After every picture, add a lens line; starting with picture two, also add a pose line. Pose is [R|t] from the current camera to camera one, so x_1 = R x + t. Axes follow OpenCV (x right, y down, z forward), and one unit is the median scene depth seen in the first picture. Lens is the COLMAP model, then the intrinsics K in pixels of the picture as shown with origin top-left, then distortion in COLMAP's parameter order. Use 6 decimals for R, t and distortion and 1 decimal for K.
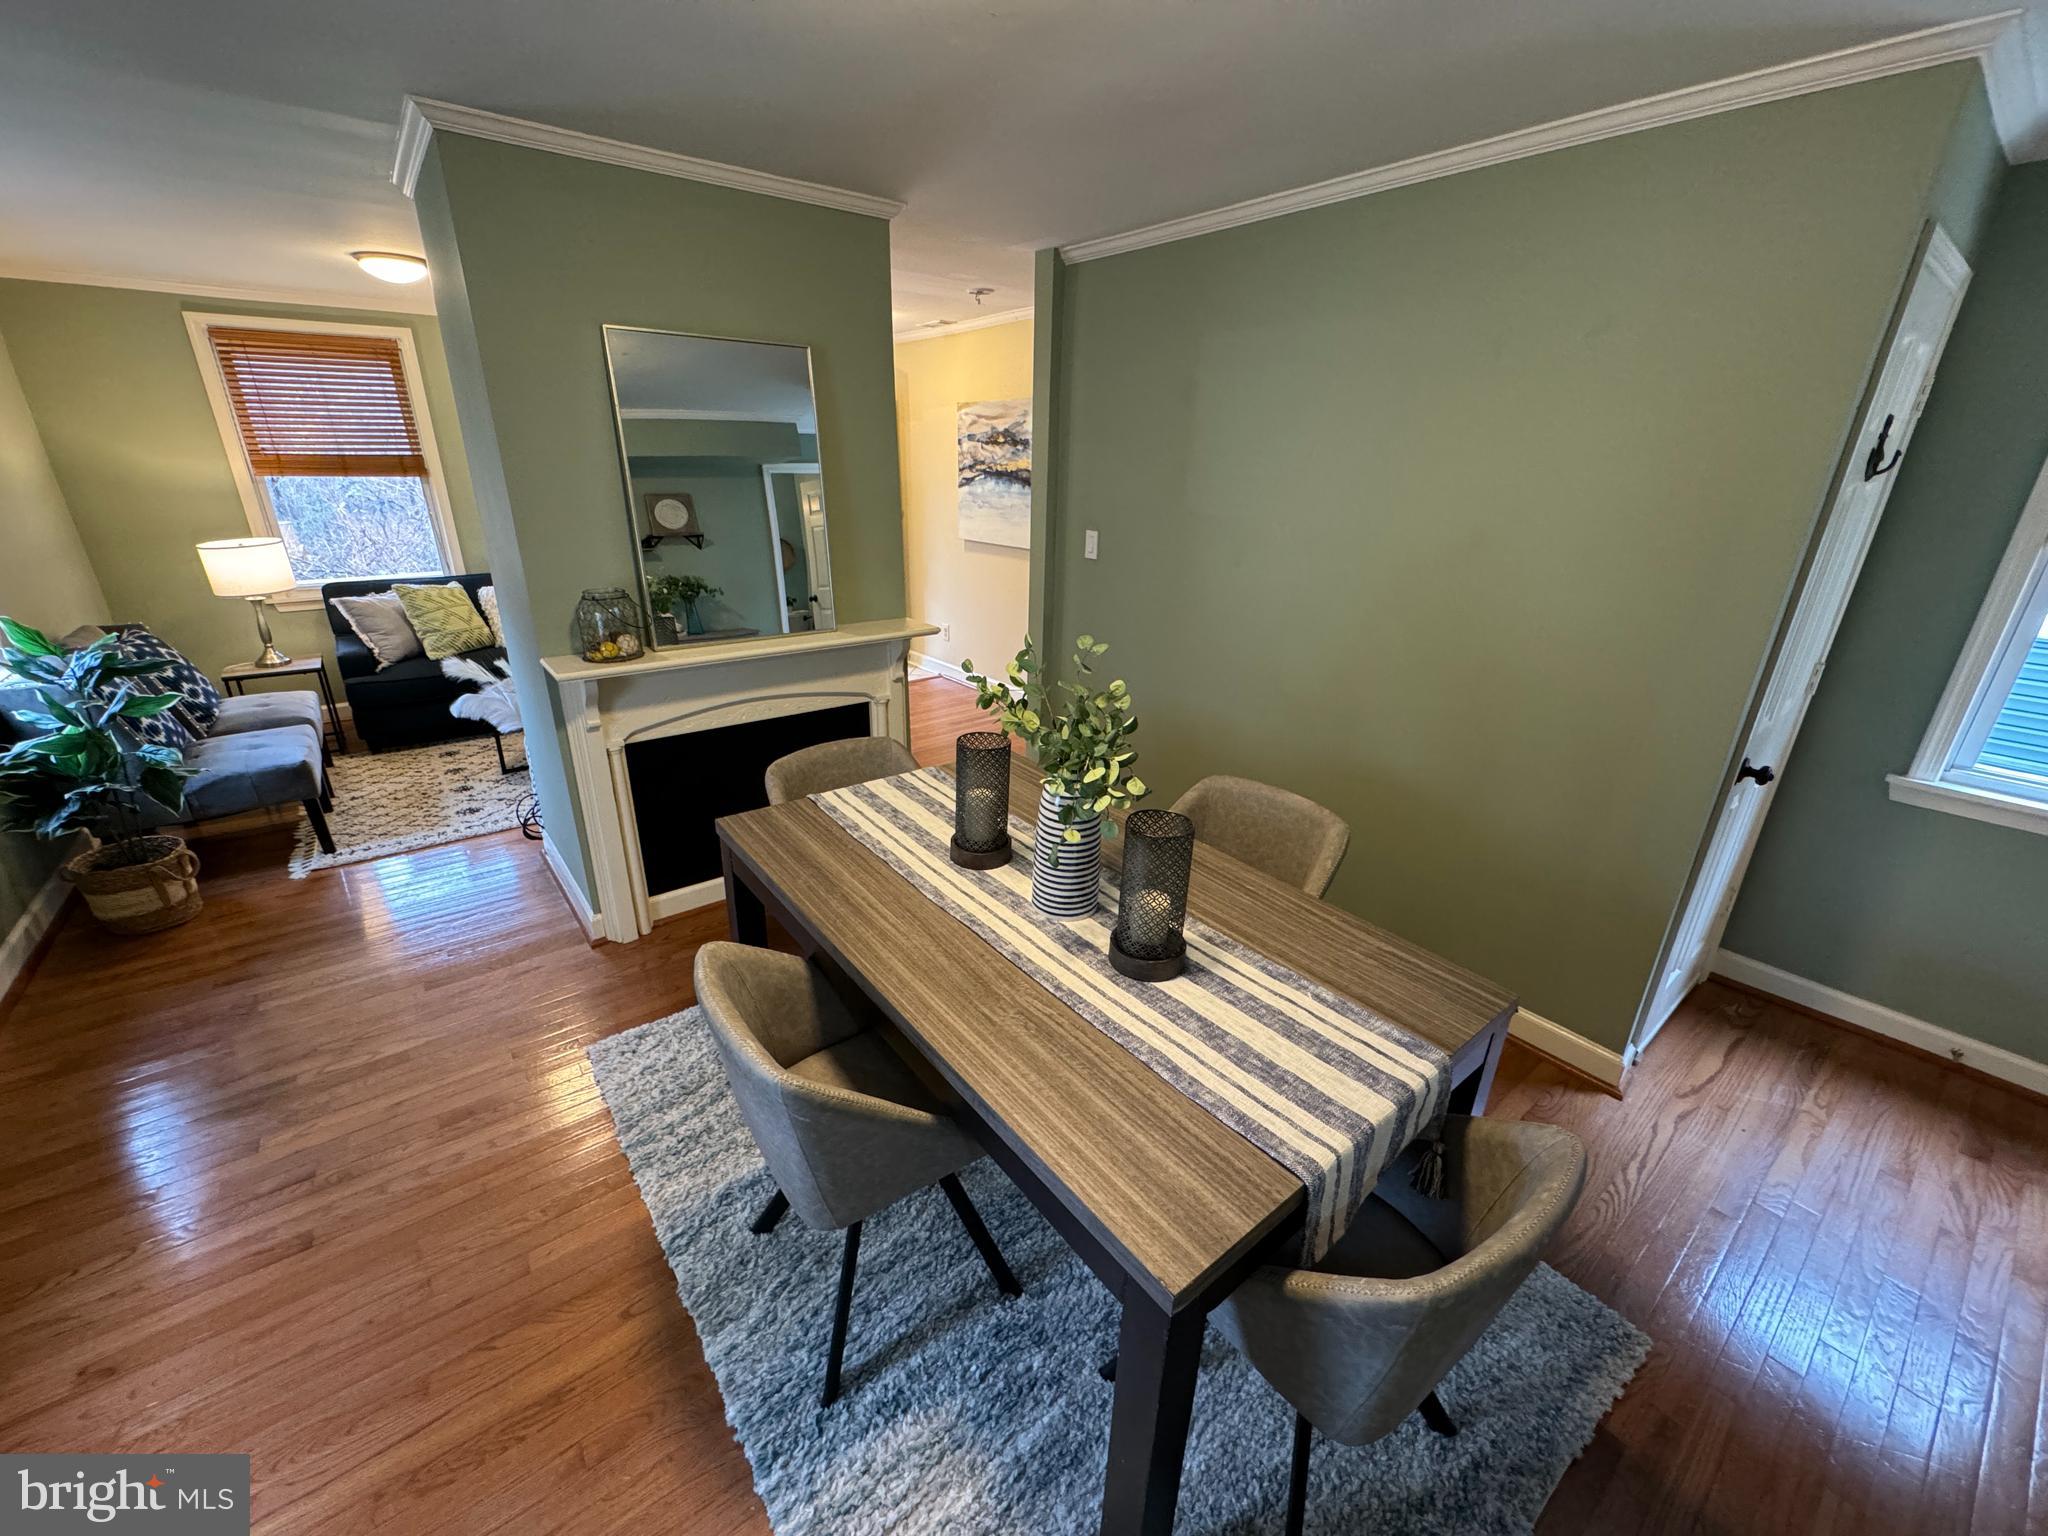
lens RADIAL K [[817.5, 0, 1021.8], [0, 817.5, 767.5], [0, 0, 1]] dist [-0.003725, 0.000504]
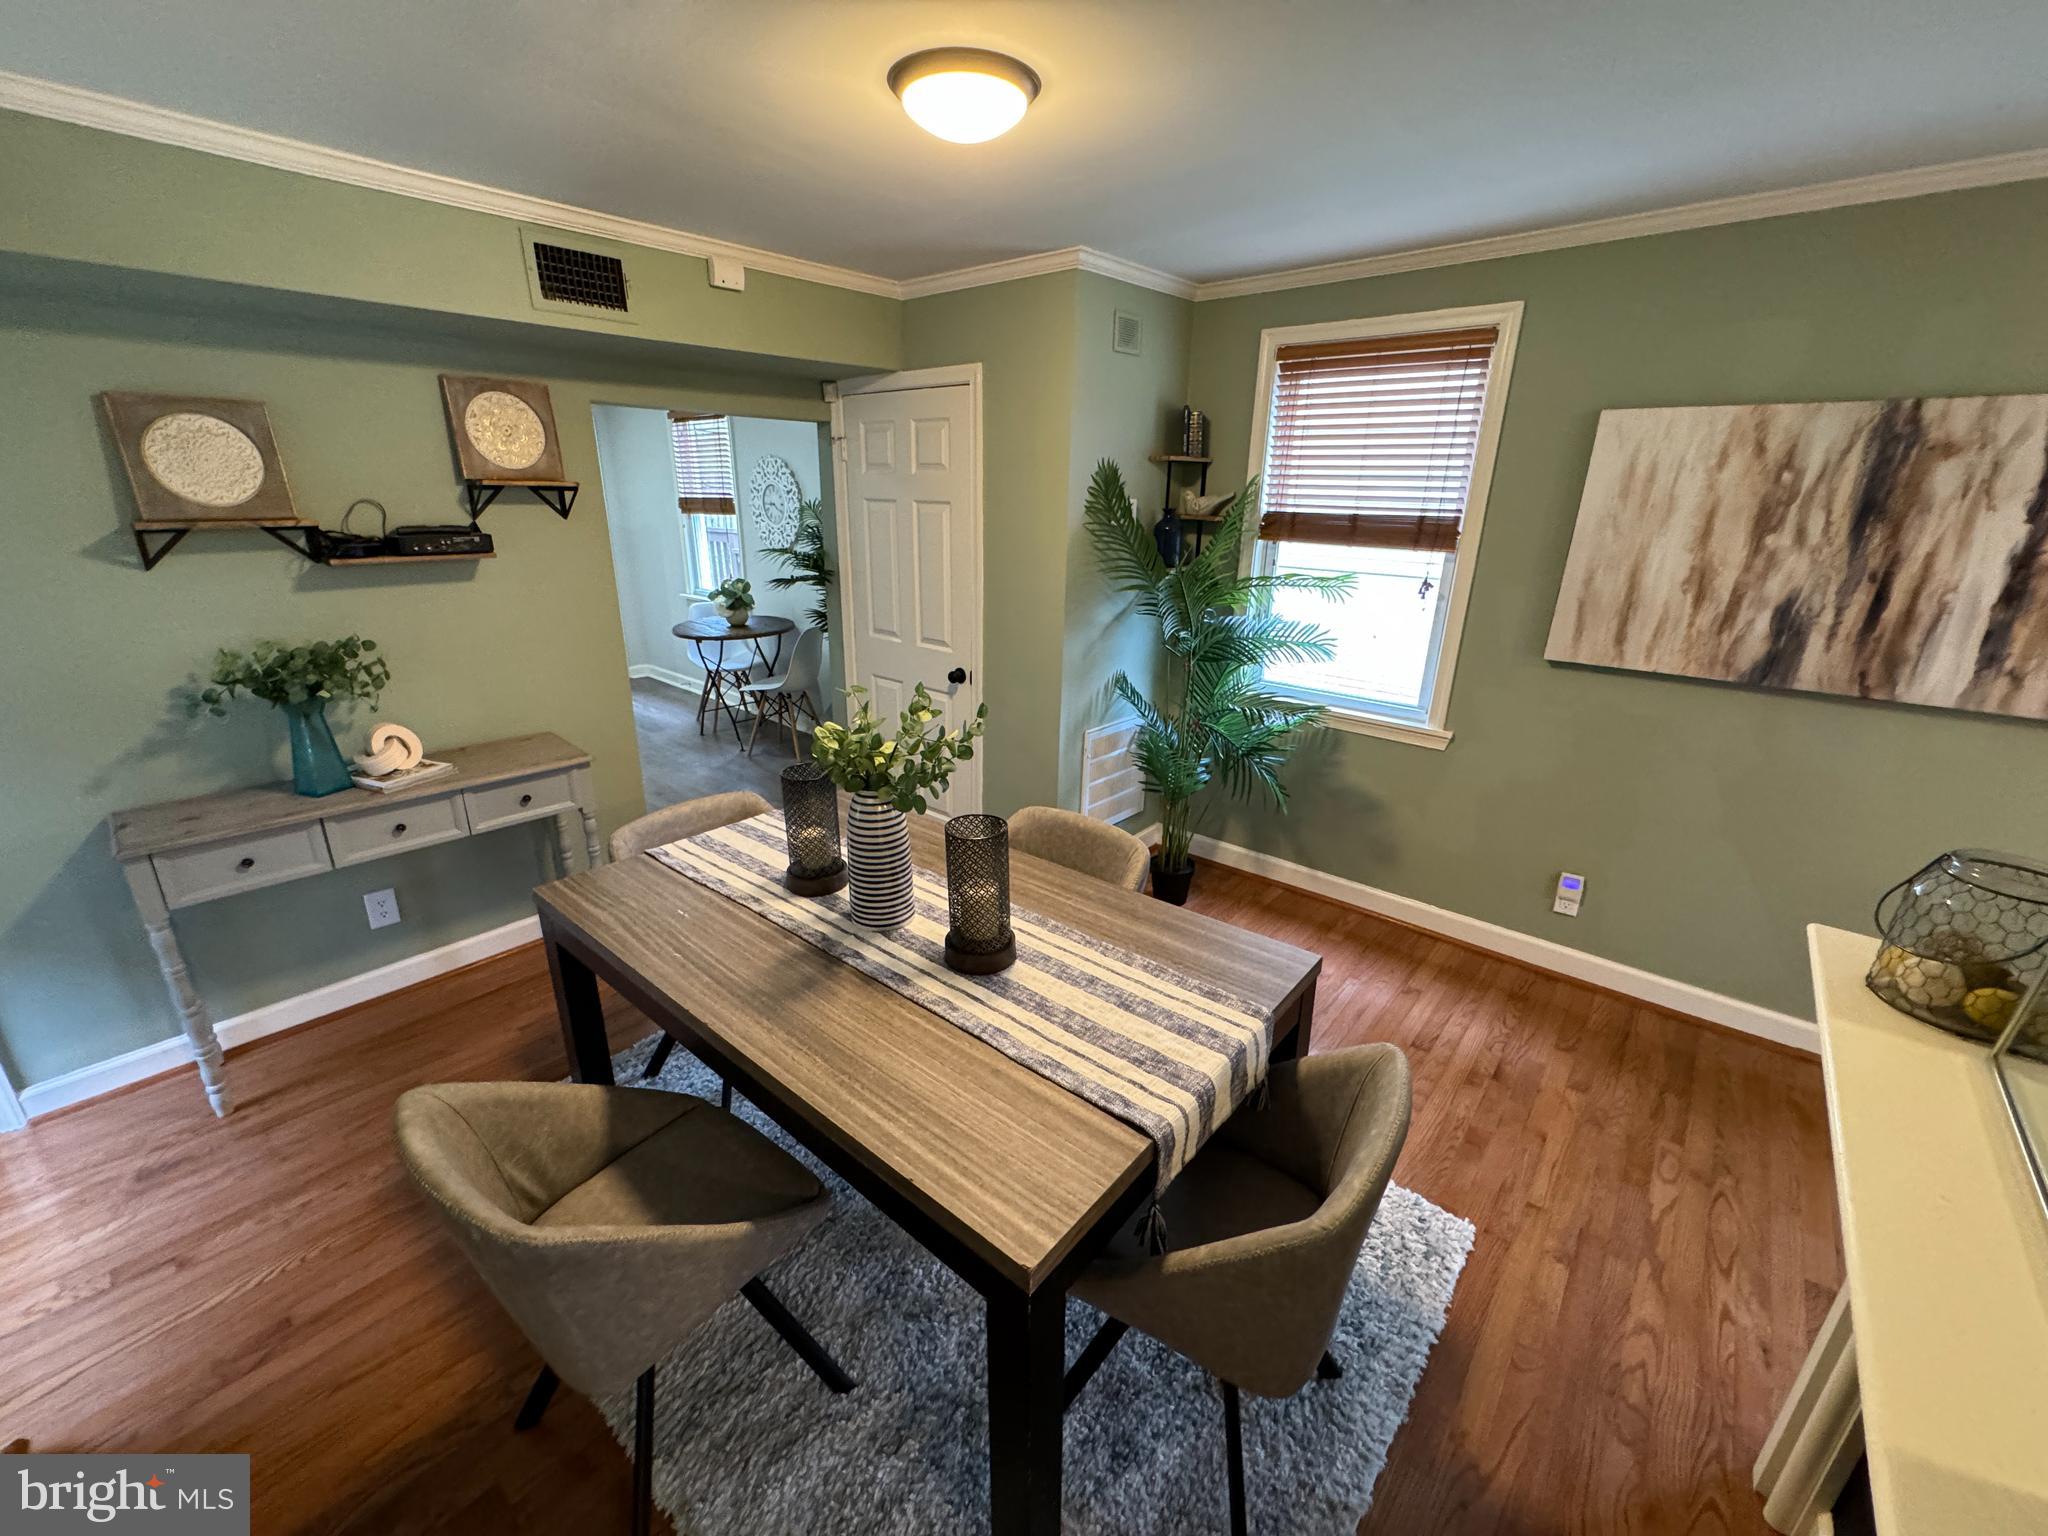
lens RADIAL K [[817.5, 0, 1025.3], [0, 817.5, 767.8], [0, 0, 1]] dist [-0.003725, 0.000504]
pose [[-0.978984, 0.037908, -0.200383, 0.037915], [-0.100703, 0.764567, 0.636628, -0.328231], [0.177340, 0.643428, -0.744682, 0.835001]]
